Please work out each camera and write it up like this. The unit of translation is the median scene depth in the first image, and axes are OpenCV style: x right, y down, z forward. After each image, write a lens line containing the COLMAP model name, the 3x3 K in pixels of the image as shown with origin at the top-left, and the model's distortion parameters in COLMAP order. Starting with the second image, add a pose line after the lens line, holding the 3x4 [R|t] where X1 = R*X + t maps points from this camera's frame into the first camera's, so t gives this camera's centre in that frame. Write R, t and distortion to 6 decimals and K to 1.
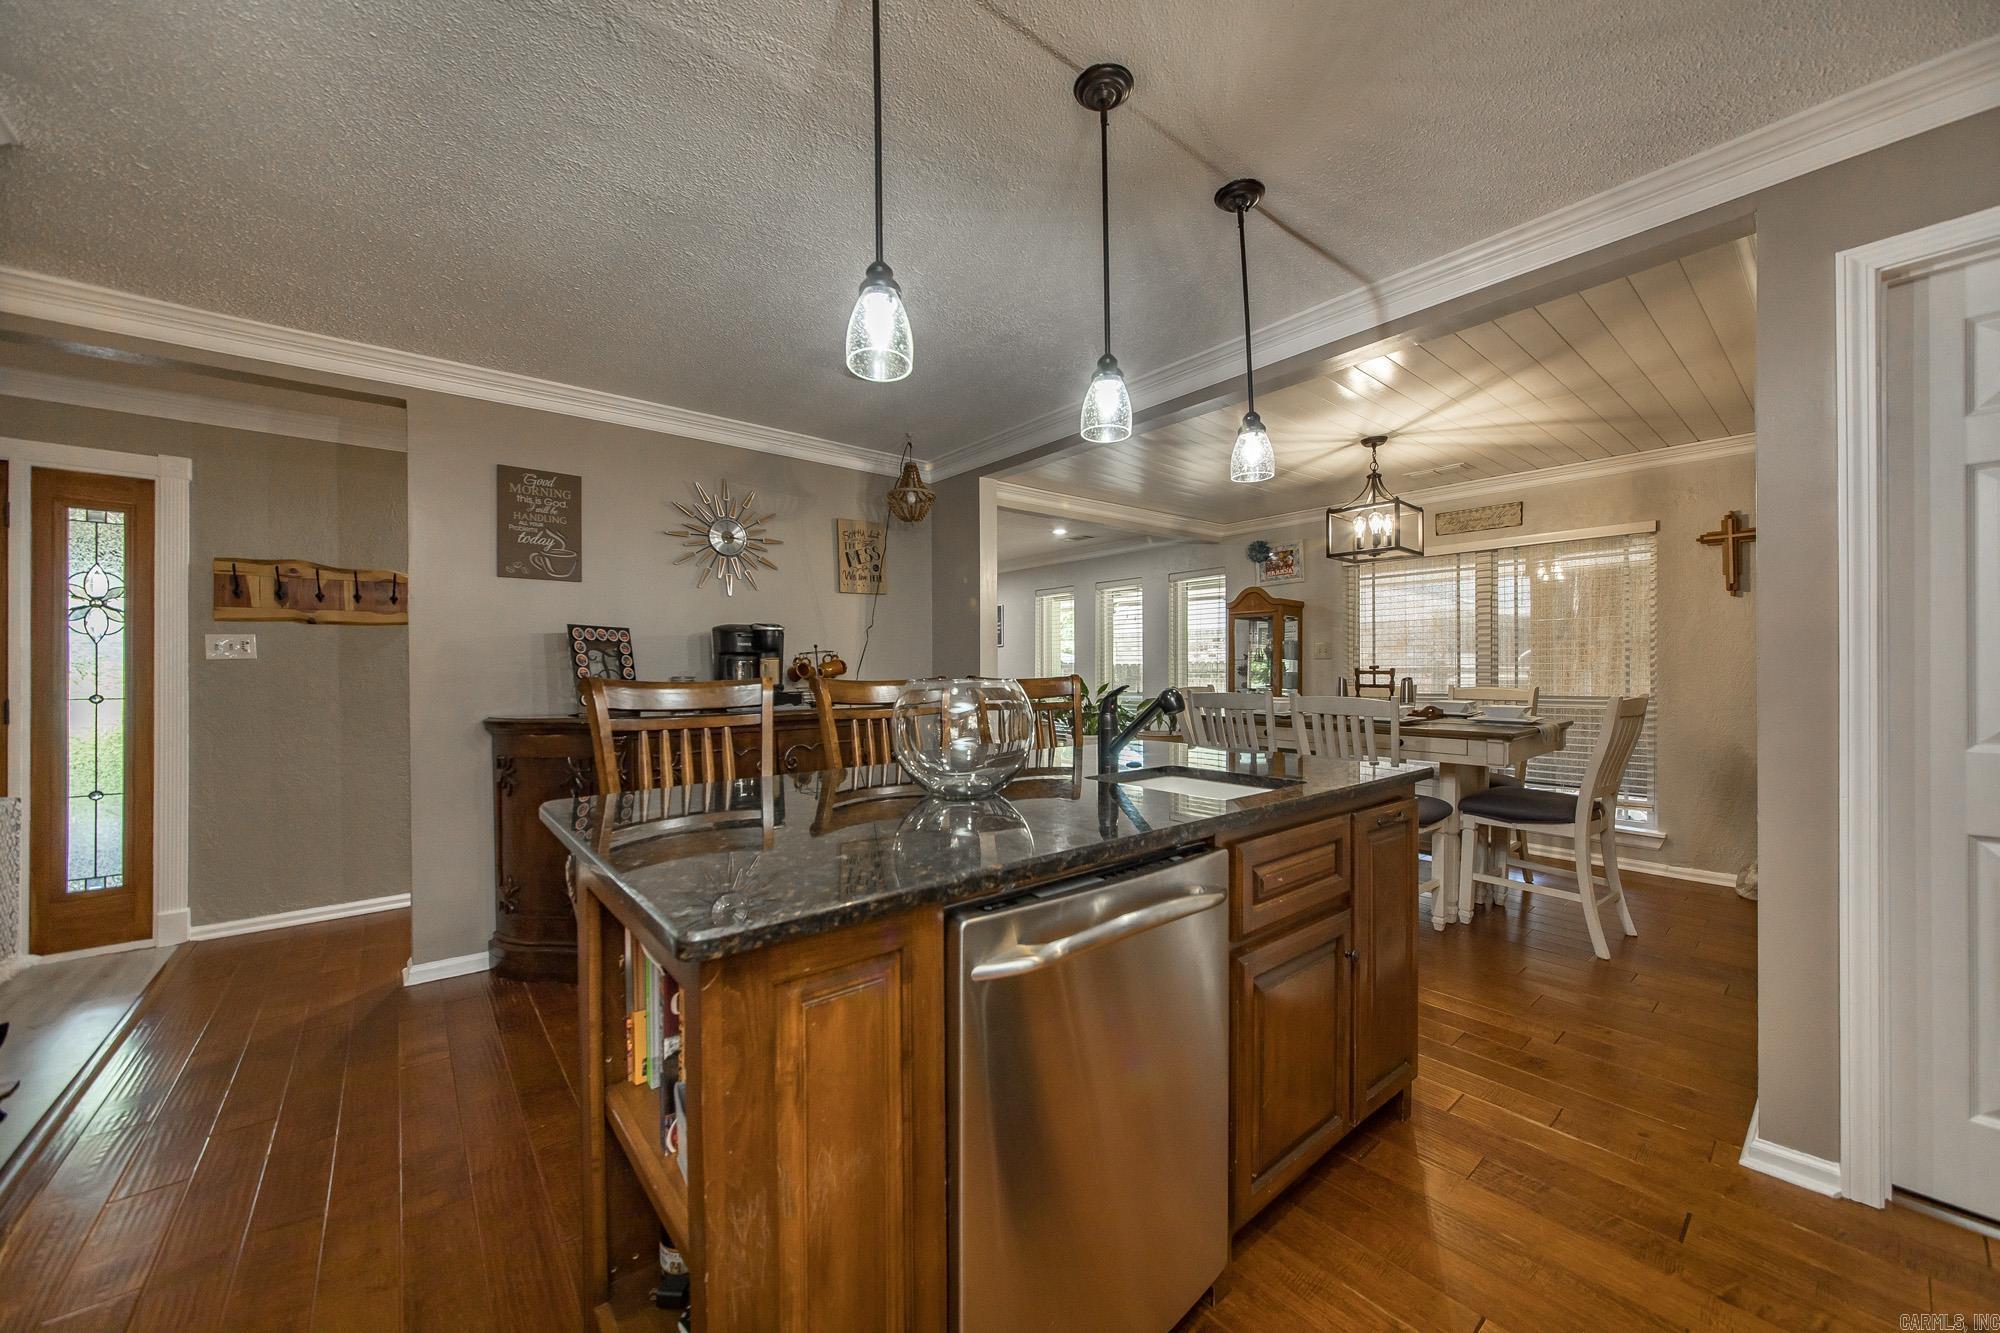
lens RADIAL K [[740.1, 0, 1003.9], [0, 740.1, 642.4], [0, 0, 1]] dist [-0.001172, -0.000083]
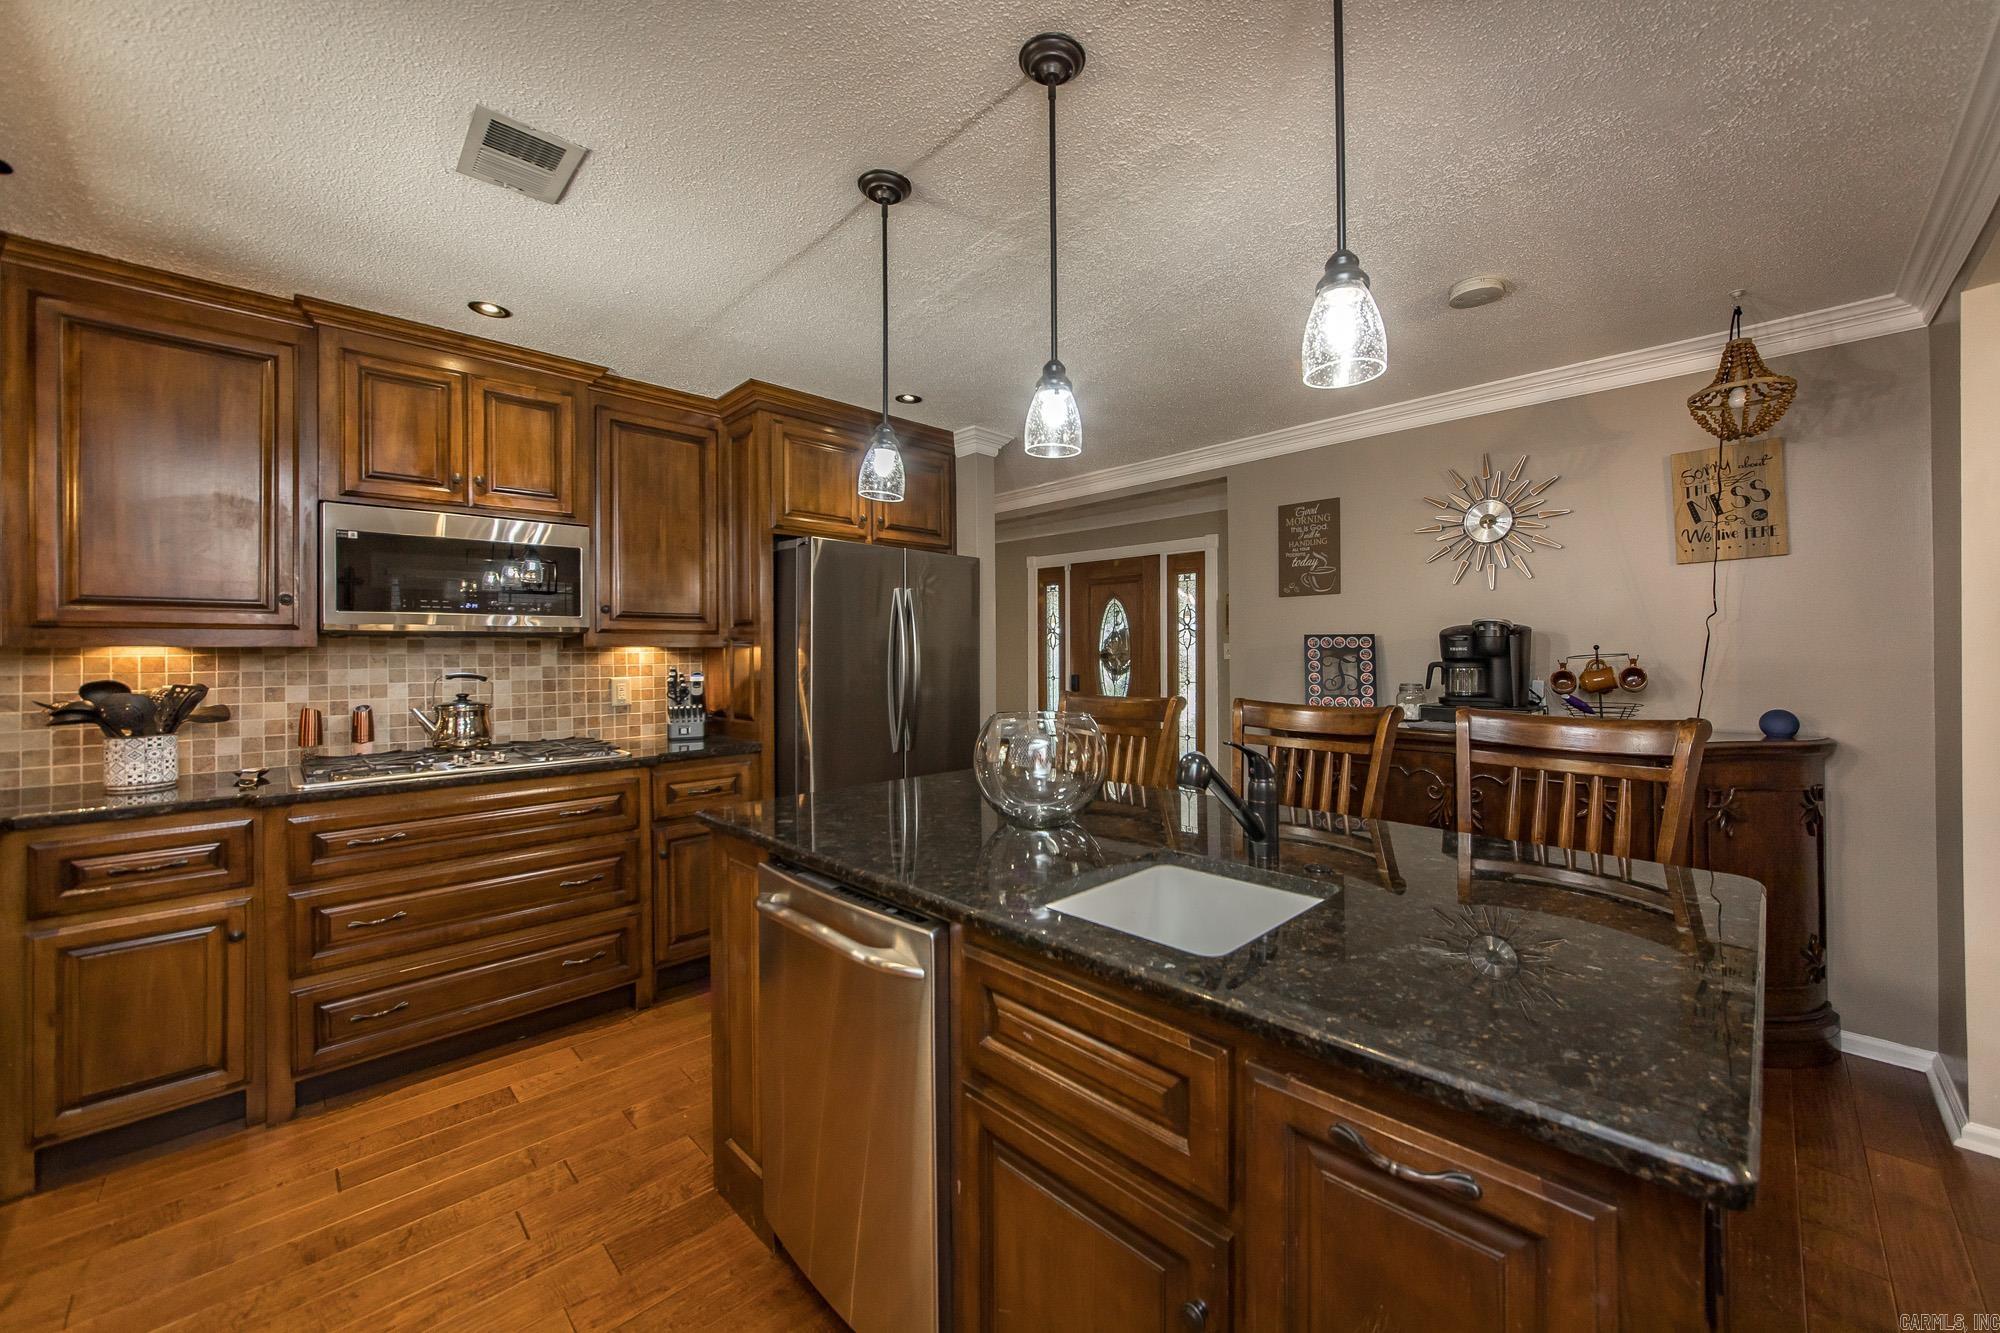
lens RADIAL K [[740.1, 0, 1003.9], [0, 740.1, 642.4], [0, 0, 1]] dist [-0.001172, -0.000083]
pose [[0.085716, -0.008241, -0.996286, 0.484813], [0.047948, 0.998841, -0.004137, -0.028721], [0.995165, -0.047415, 0.086012, 0.406151]]
